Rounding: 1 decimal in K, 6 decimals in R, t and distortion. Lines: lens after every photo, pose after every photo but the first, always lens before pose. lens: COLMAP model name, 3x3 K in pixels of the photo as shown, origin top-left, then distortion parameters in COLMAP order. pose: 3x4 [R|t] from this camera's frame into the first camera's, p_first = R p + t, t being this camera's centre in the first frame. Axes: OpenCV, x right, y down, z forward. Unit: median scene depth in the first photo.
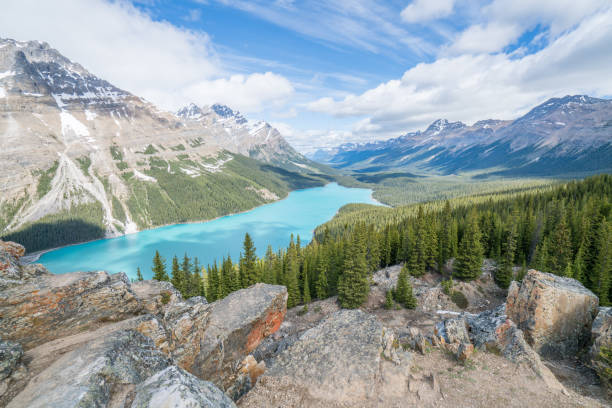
lens RADIAL K [[280.3, 0, 306.8], [0, 280.3, 204.4], [0, 0, 1]] dist [-0.054345, 0.020581]
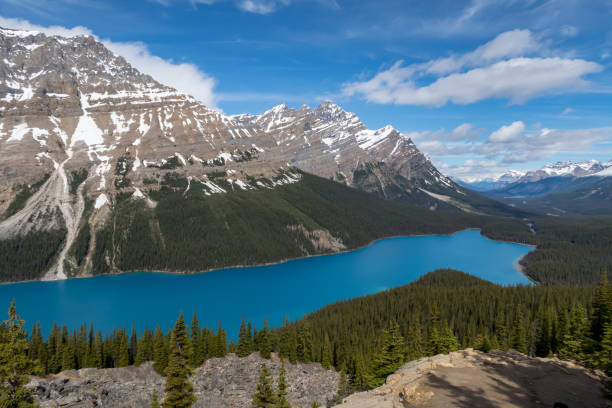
lens RADIAL K [[423.5, 0, 307.8], [0, 423.5, 202.5], [0, 0, 1]] dist [-0.024549, -0.000471]
pose [[0.916280, 0.047399, -0.397724, 0.230306], [-0.096131, 0.989974, -0.103488, -0.021508], [0.388831, 0.133058, 0.911650, 0.176511]]
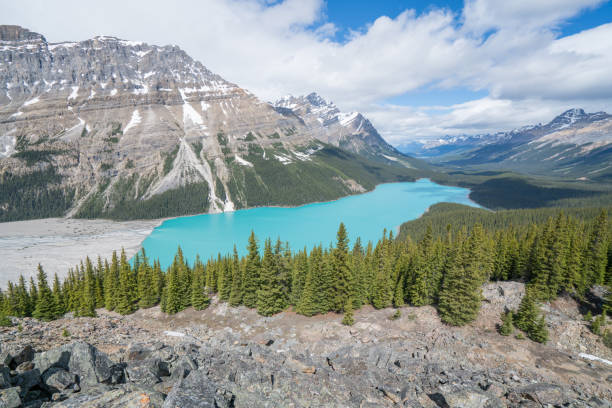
lens RADIAL K [[280.6, 0, 306.0], [0, 280.6, 204.0], [0, 0, 1]] dist [-0.054713, 0.020755]
pose [[0.950705, 0.090764, -0.296516, -0.002066], [-0.081701, 0.995736, 0.042842, 0.000324], [0.299140, -0.016505, 0.954067, 0.002480]]
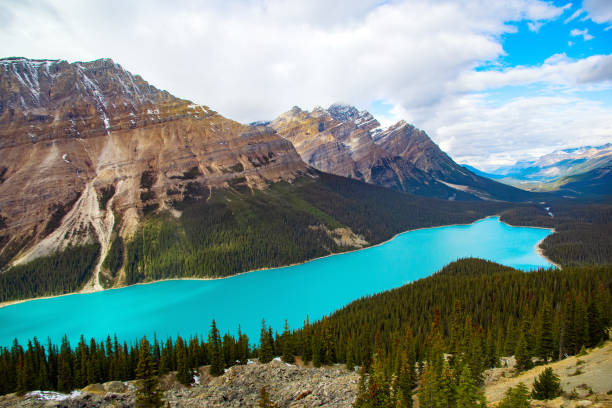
lens RADIAL K [[420.5, 0, 308.3], [0, 420.5, 204.1], [0, 0, 1]] dist [-0.073033, 0.002883]
pose [[0.897358, -0.015521, -0.441030, 0.235023], [-0.030332, 0.994849, -0.096726, -0.020695], [0.440260, 0.100175, 0.892265, 0.171765]]
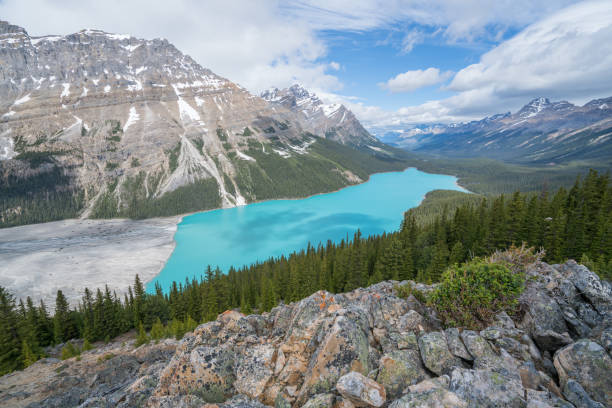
lens RADIAL K [[280.3, 0, 306.8], [0, 280.3, 204.4], [0, 0, 1]] dist [-0.054345, 0.020581]
pose [[0.973992, 0.061367, -0.218112, -0.082997], [-0.047125, 0.996439, 0.069914, 0.003035], [0.221626, -0.057817, 0.973416, -0.070514]]
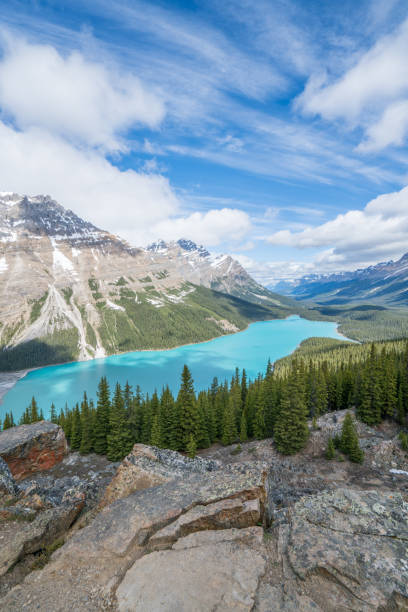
lens RADIAL K [[280.3, 0, 206.3], [0, 280.3, 305.6], [0, 0, 1]] dist [-0.054345, 0.020581]
pose [[0.976647, 0.011410, -0.214547, 0.003154], [-0.034335, 0.994044, -0.103432, -0.000333], [0.212089, 0.108383, 0.971221, 0.000208]]
